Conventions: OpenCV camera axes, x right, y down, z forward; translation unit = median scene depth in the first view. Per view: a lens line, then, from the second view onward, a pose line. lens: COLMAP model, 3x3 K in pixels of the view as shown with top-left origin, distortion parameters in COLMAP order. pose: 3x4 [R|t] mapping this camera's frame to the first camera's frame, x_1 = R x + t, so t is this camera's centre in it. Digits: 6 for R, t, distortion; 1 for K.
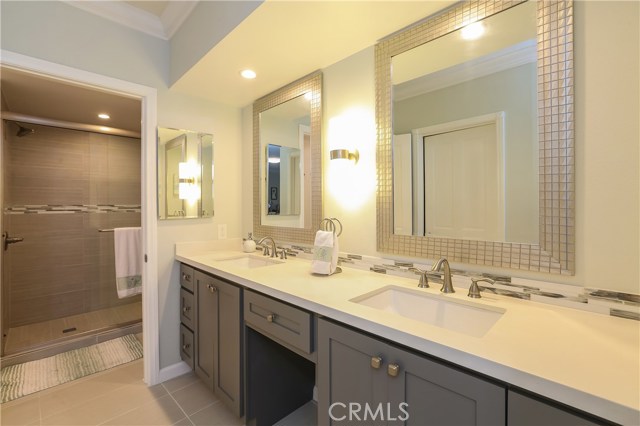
lens RADIAL K [[297.0, 0, 327.4], [0, 297.0, 202.8], [0, 0, 1]] dist [-0.031891, 0.014396]
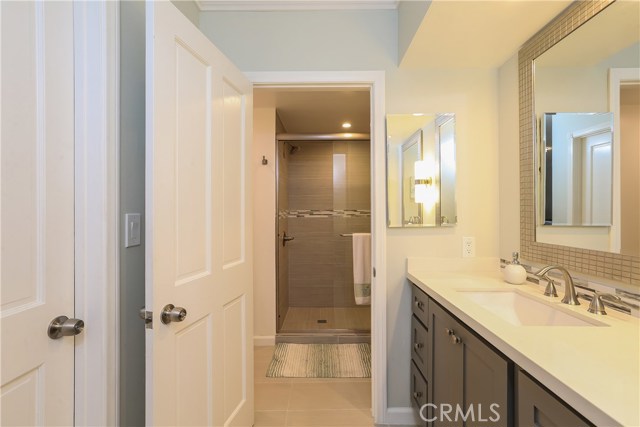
lens RADIAL K [[297.0, 0, 316.9], [0, 297.0, 213.6], [0, 0, 1]] dist [-0.031891, 0.014396]
pose [[0.695473, 0.007596, -0.718512, -0.099043], [0.004276, 0.999883, 0.014710, 0.005217], [0.718540, -0.013303, 0.695359, 0.240485]]
